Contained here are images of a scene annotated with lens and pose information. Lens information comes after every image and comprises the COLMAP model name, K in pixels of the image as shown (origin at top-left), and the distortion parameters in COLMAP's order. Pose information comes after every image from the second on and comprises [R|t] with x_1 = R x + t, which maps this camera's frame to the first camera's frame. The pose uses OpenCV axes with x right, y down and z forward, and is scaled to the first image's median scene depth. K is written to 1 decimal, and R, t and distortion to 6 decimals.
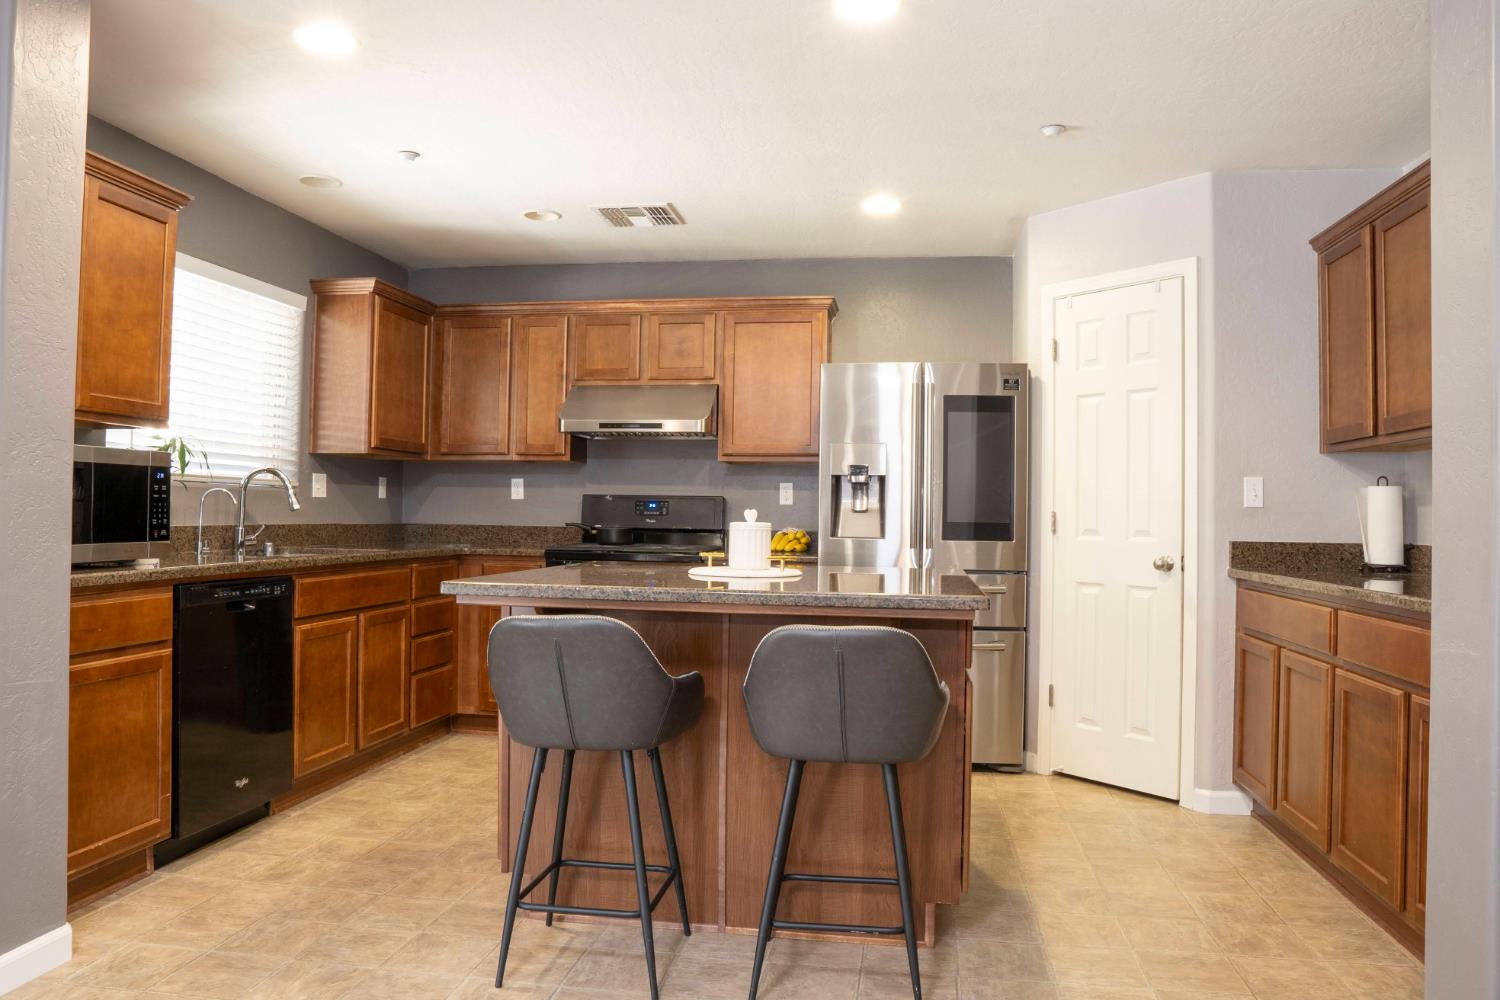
lens RADIAL K [[1054.8, 0, 744.3], [0, 1054.8, 496.6], [0, 0, 1]] dist [-0.118358, 0.079482]
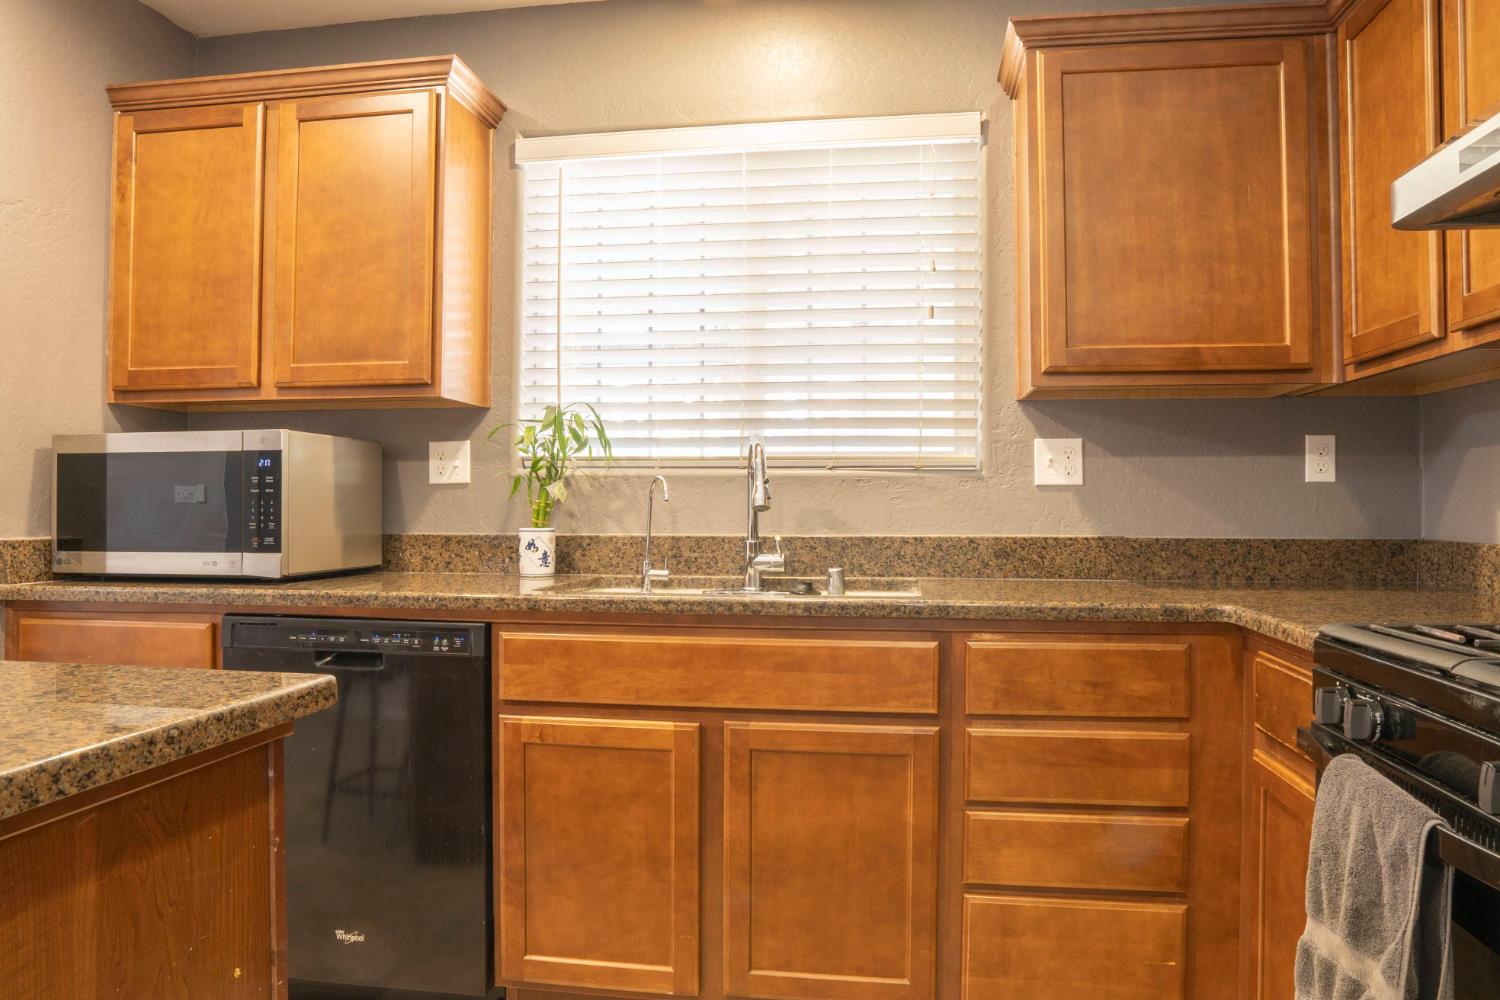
lens RADIAL K [[1054.8, 0, 744.3], [0, 1054.8, 496.6], [0, 0, 1]] dist [-0.118358, 0.079482]
pose [[0.003816, -0.022829, -0.999732, 0.138161], [0.014913, 0.999630, -0.022770, 0.021396], [0.999882, -0.014822, 0.004155, 1.128200]]
